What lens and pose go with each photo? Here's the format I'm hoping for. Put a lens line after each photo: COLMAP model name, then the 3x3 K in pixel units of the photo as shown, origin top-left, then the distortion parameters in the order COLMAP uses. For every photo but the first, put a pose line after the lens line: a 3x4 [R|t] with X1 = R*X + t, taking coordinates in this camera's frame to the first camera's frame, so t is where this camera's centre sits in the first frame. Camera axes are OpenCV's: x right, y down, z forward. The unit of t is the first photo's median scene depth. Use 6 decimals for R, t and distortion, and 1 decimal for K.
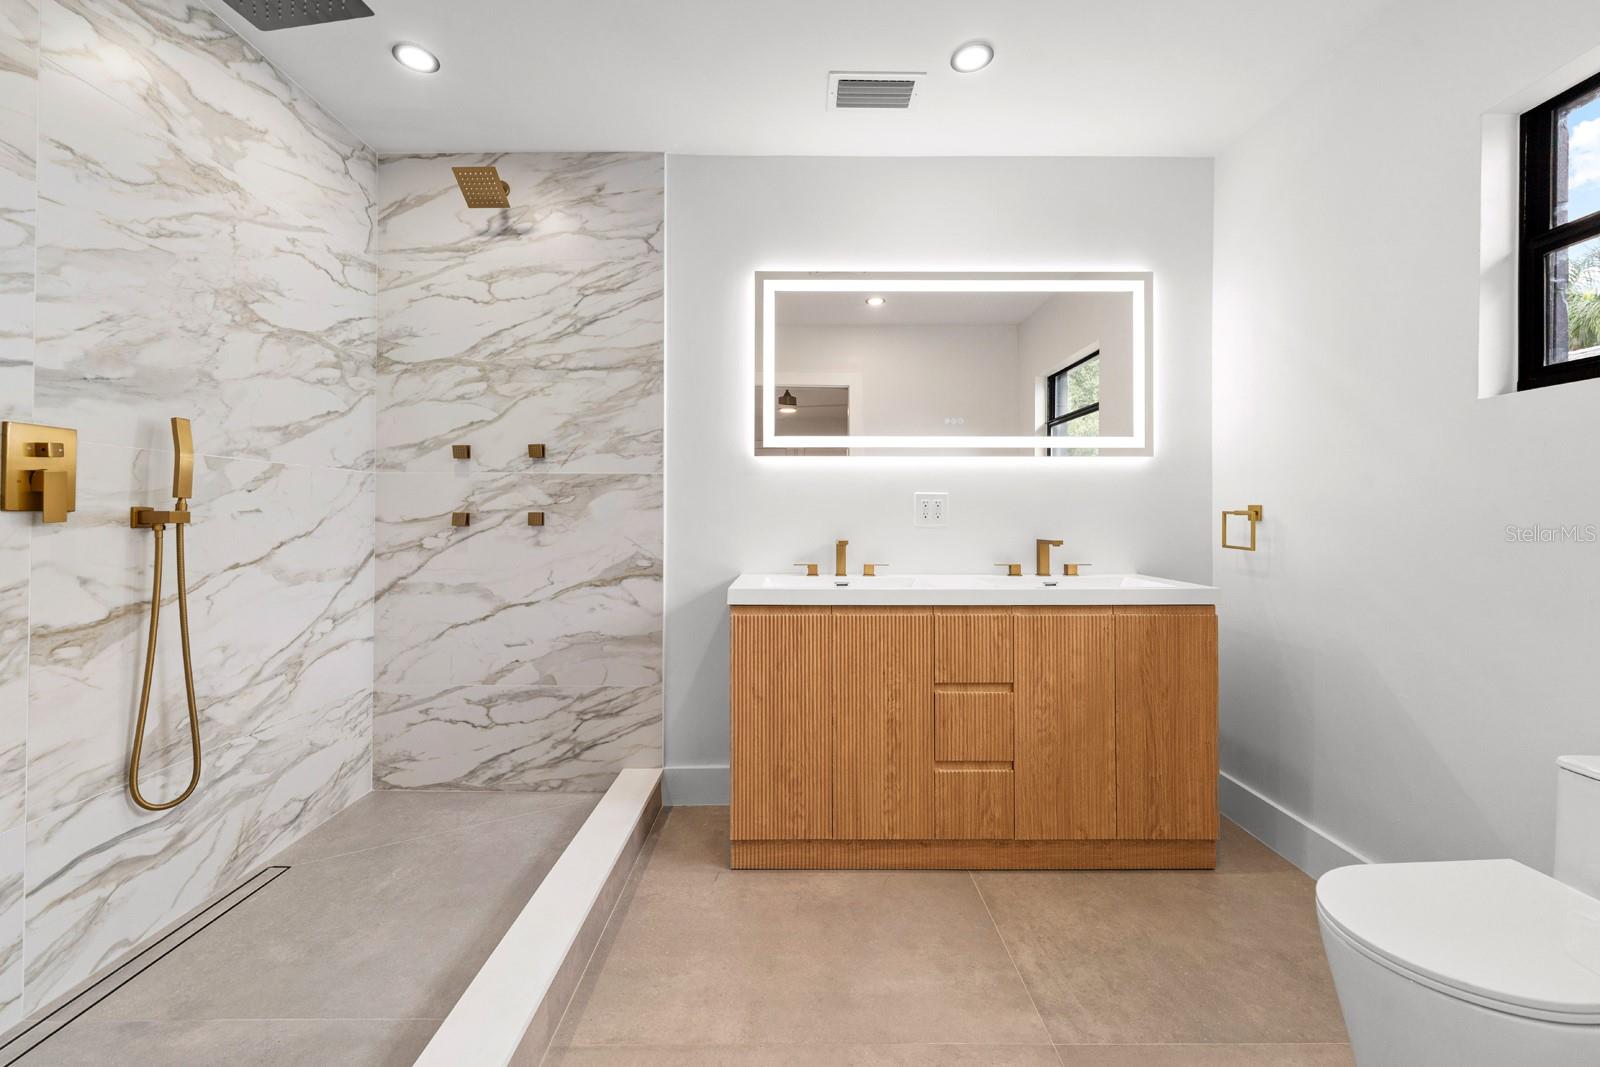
lens RADIAL K [[654.8, 0, 796.0], [0, 654.8, 528.9], [0, 0, 1]] dist [-0.002548, -0.000407]
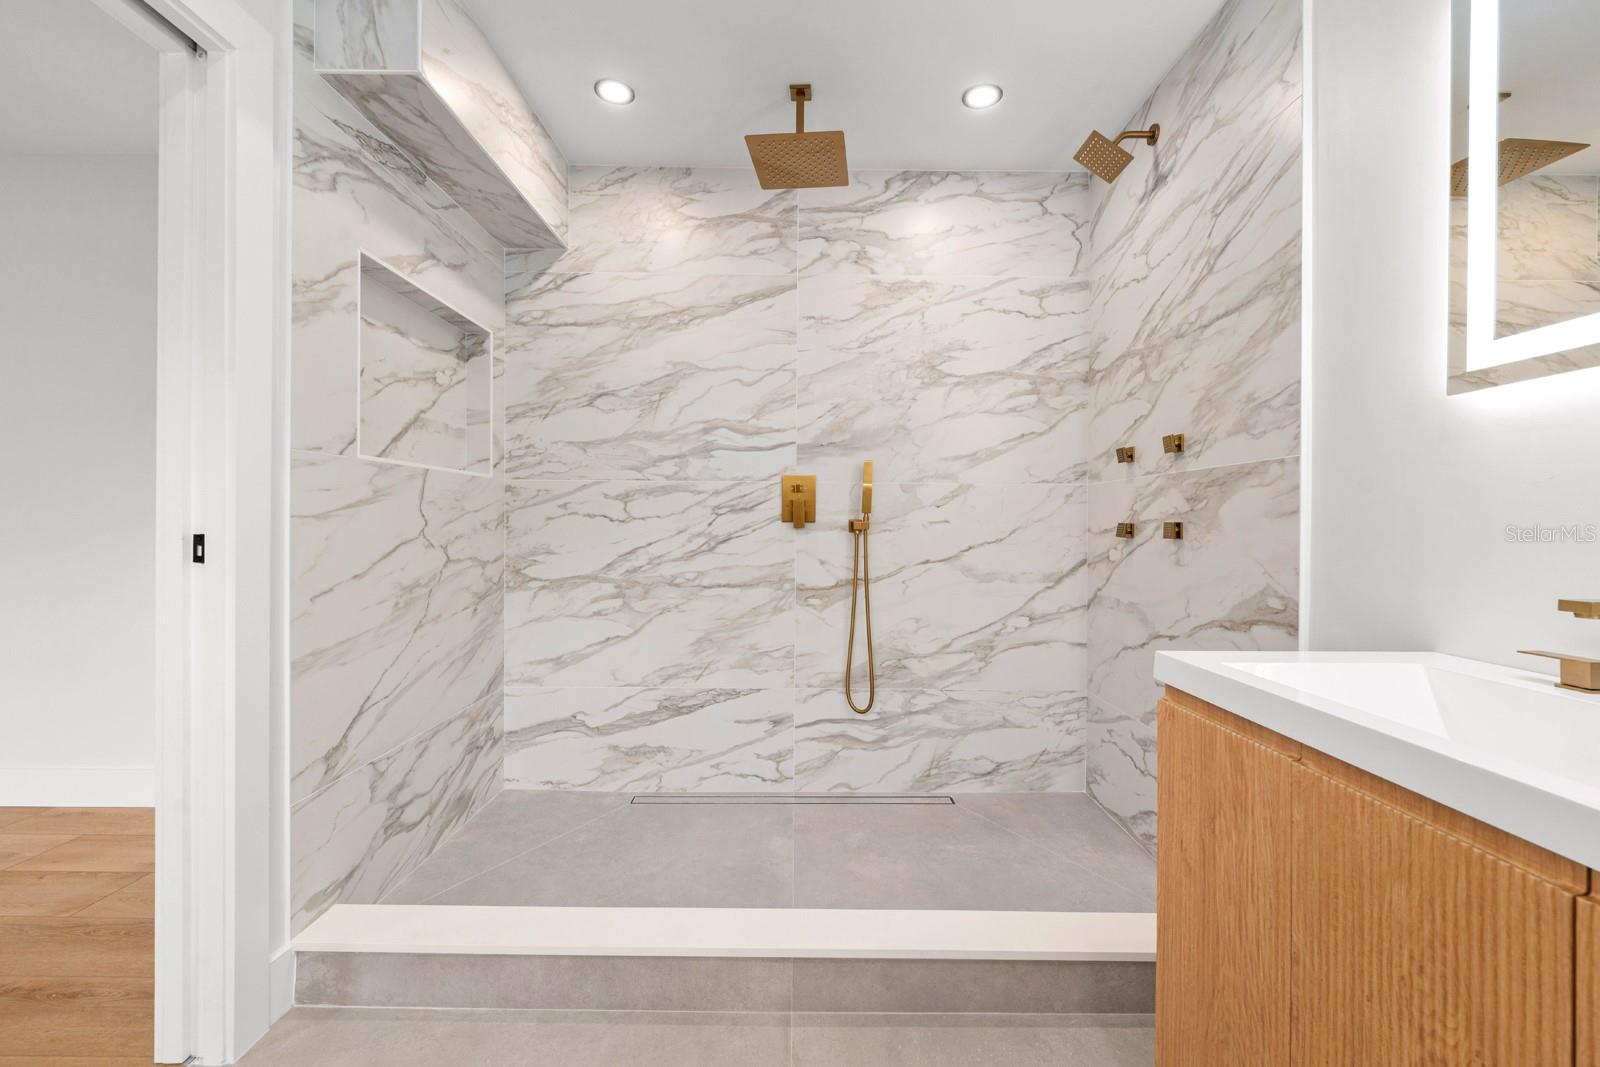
lens RADIAL K [[654.8, 0, 802.0], [0, 654.8, 538.9], [0, 0, 1]] dist [-0.002548, -0.000407]
pose [[0.008229, 0.022020, -0.999724, 0.447943], [-0.026248, 0.999418, 0.021797, -0.012776], [0.999622, 0.026062, 0.008802, 0.641927]]
